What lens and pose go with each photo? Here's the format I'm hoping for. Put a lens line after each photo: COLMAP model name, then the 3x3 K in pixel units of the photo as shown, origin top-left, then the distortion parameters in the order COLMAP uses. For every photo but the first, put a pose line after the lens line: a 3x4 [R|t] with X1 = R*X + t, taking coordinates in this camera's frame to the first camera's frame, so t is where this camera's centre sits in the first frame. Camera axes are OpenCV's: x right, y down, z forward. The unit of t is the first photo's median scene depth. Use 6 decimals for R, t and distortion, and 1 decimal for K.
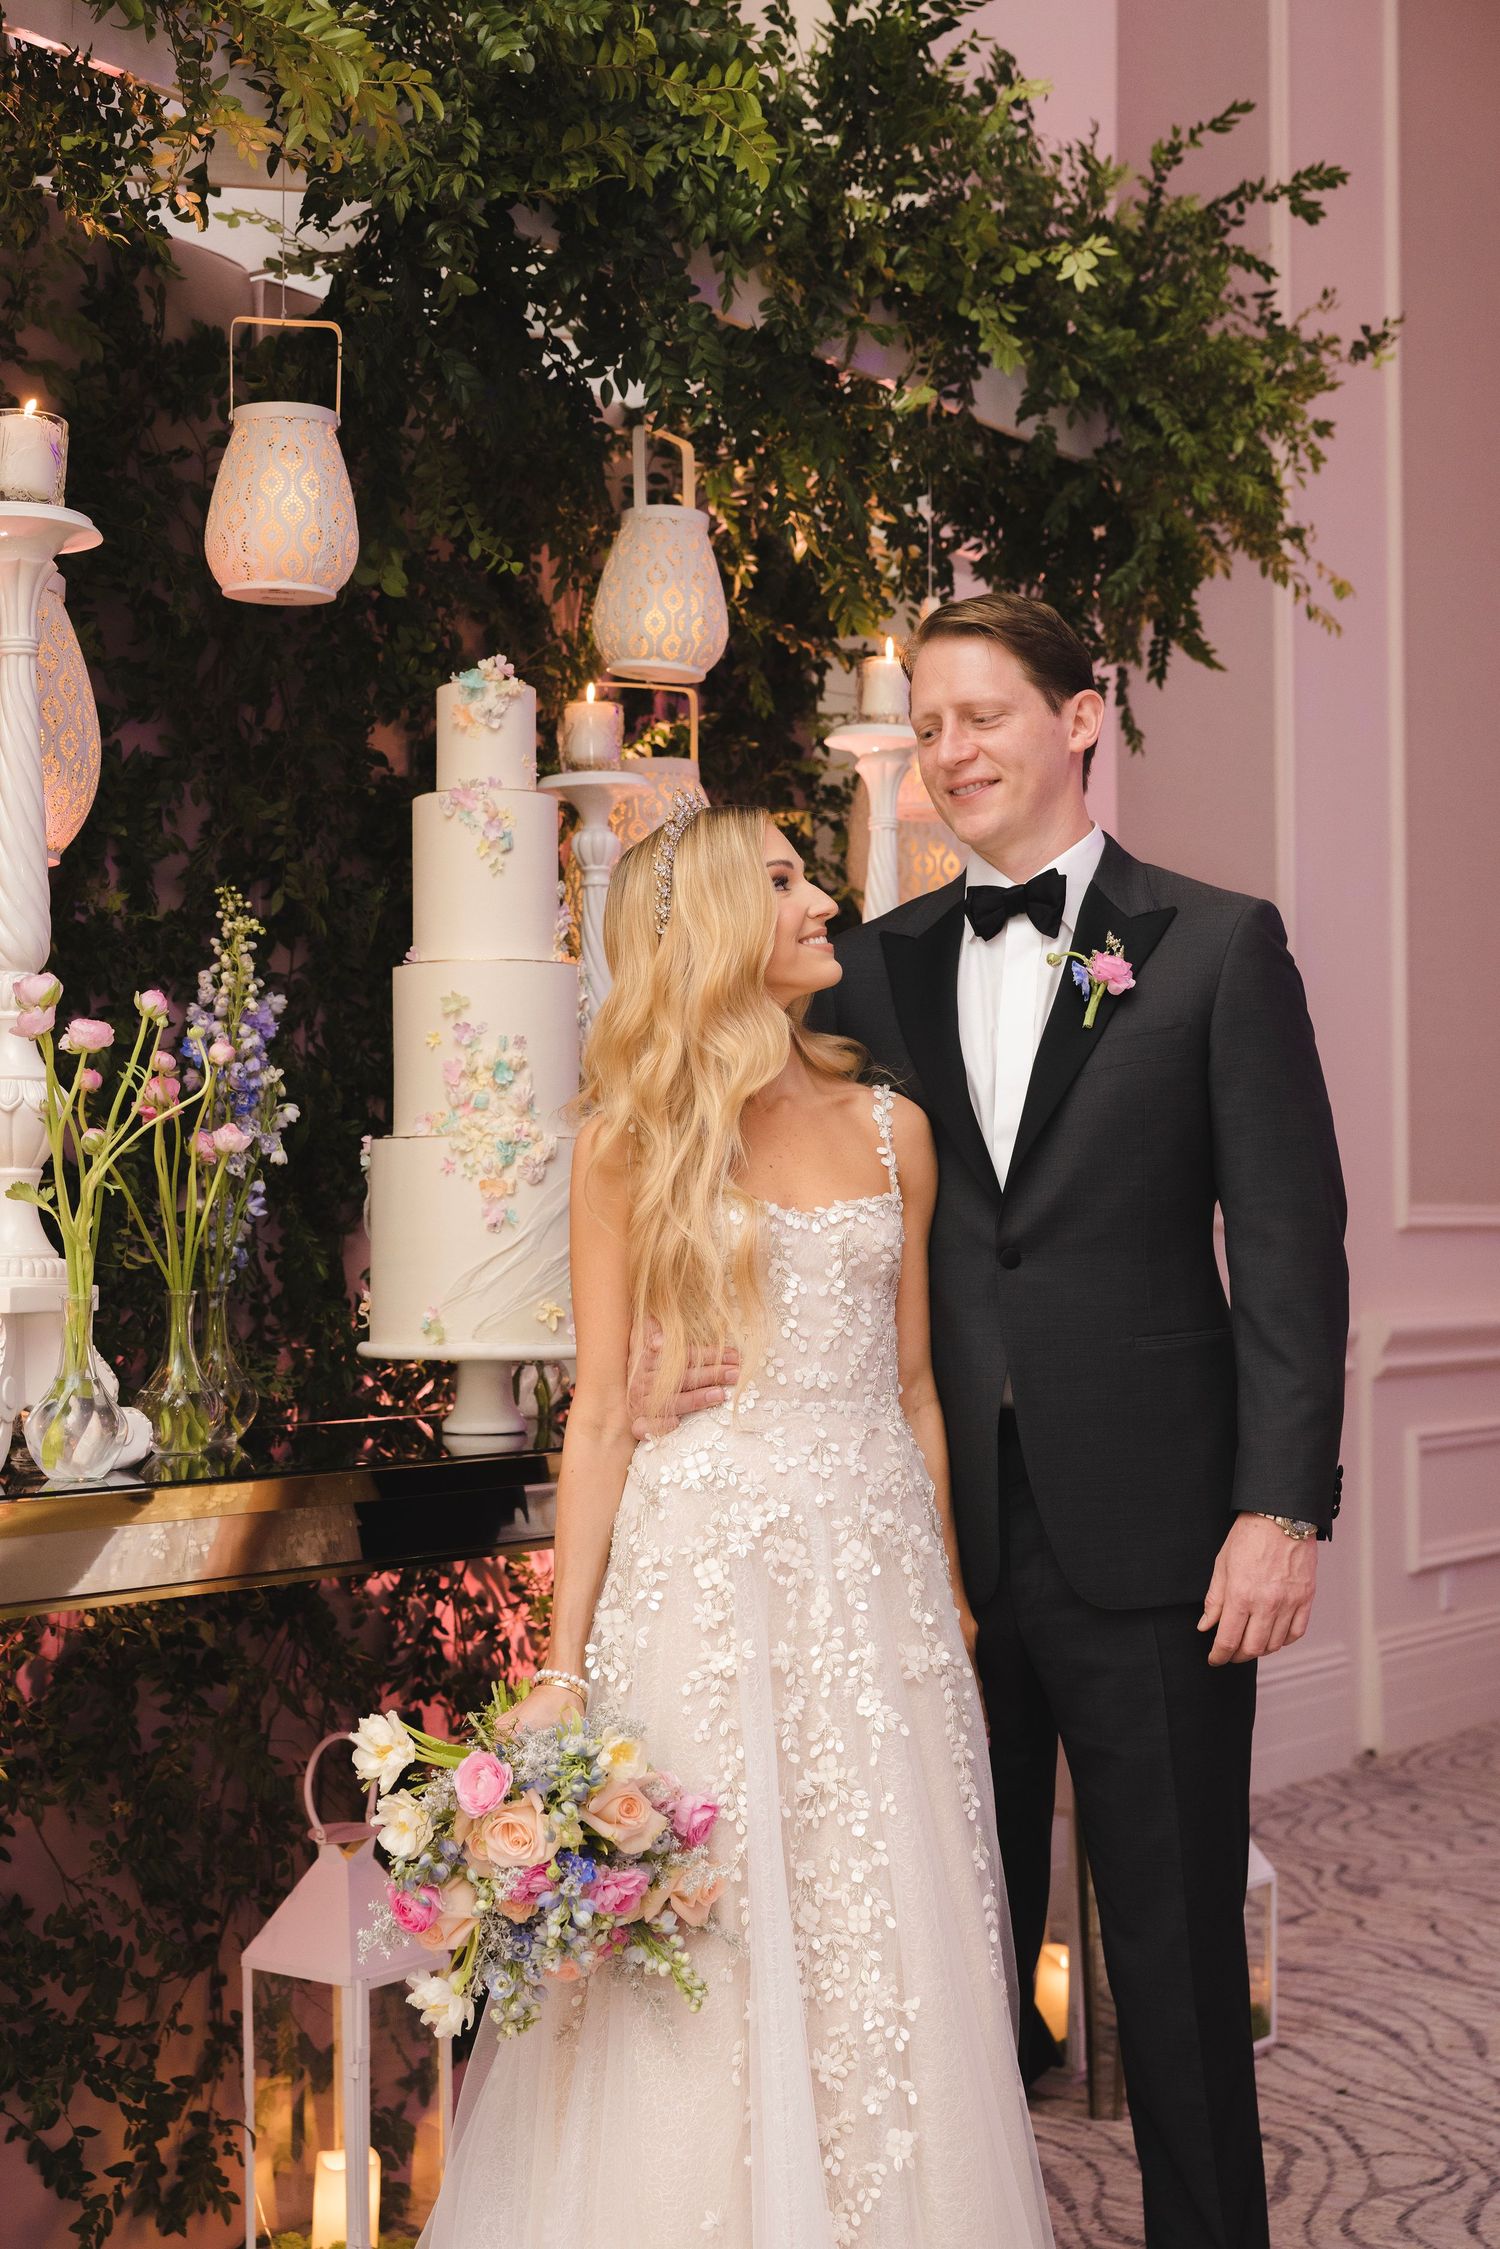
lens RADIAL K [[3248.0, 0, 750.0], [0, 3248.0, 1124.5], [0, 0, 1]] dist [-0.001438, -0.017094]
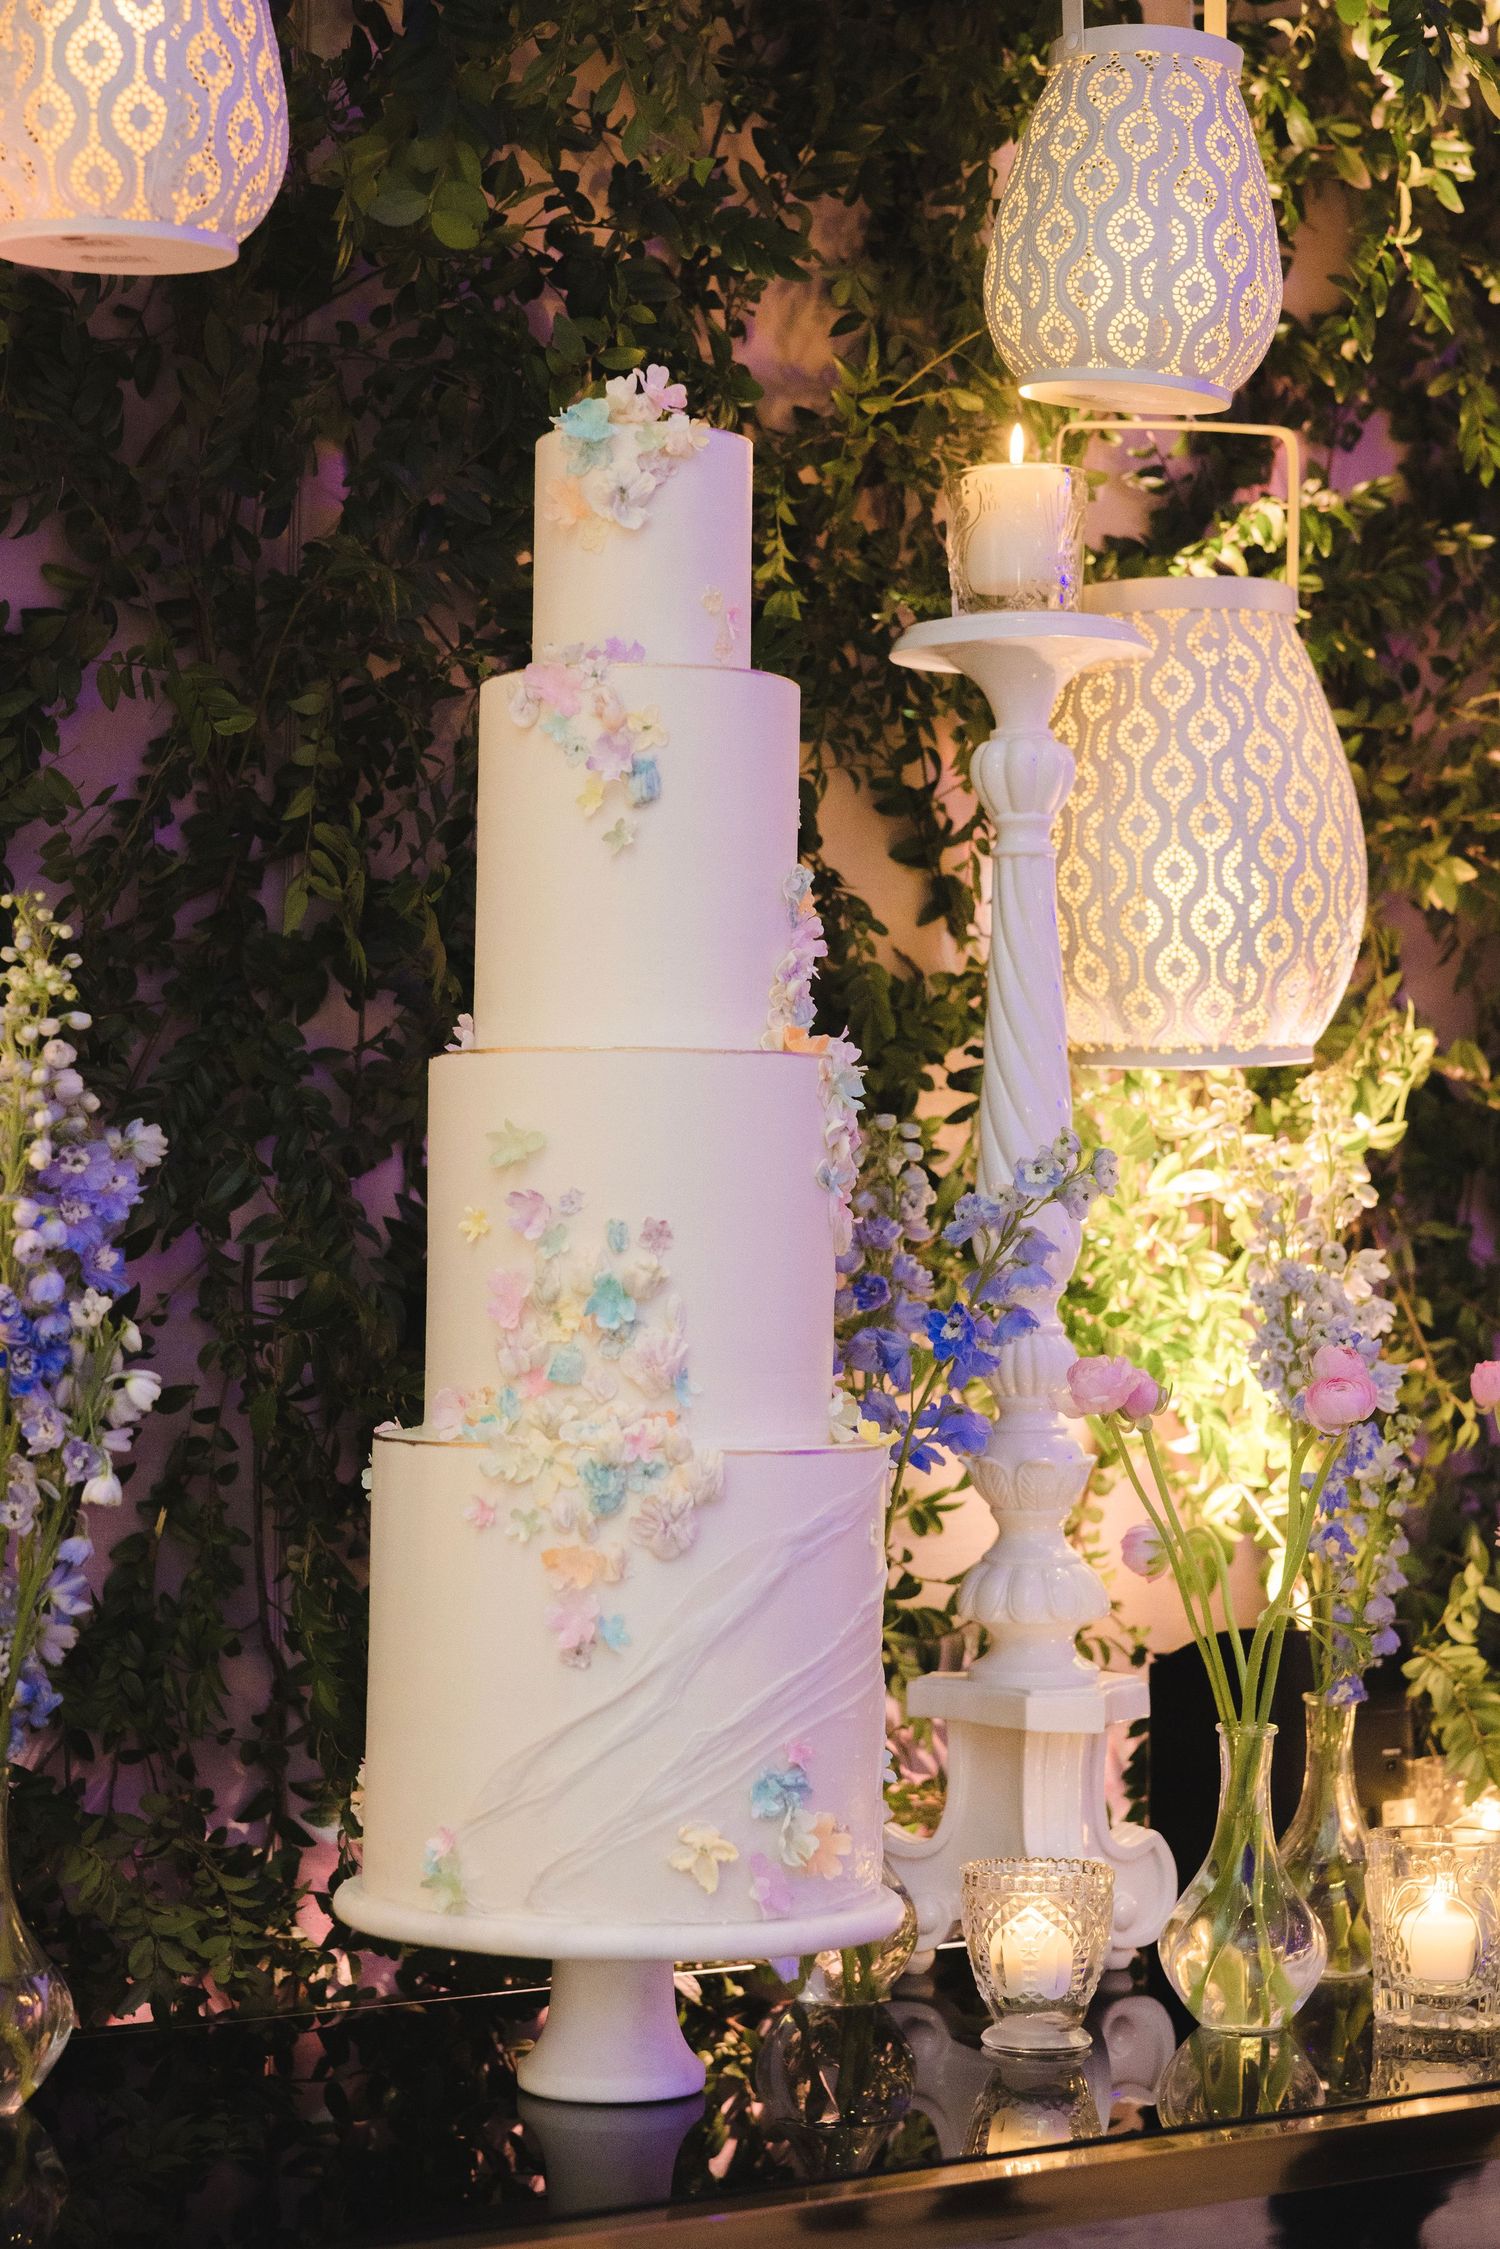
lens RADIAL K [[4493.4, 0, 750.0], [0, 4493.4, 1124.5], [0, 0, 1]] dist [0.037692, 0.130559]
pose [[0.951956, 0.008837, -0.306107, 0.118683], [-0.005486, 0.999915, 0.011808, -0.043702], [0.306185, -0.009561, 0.951924, 0.382810]]
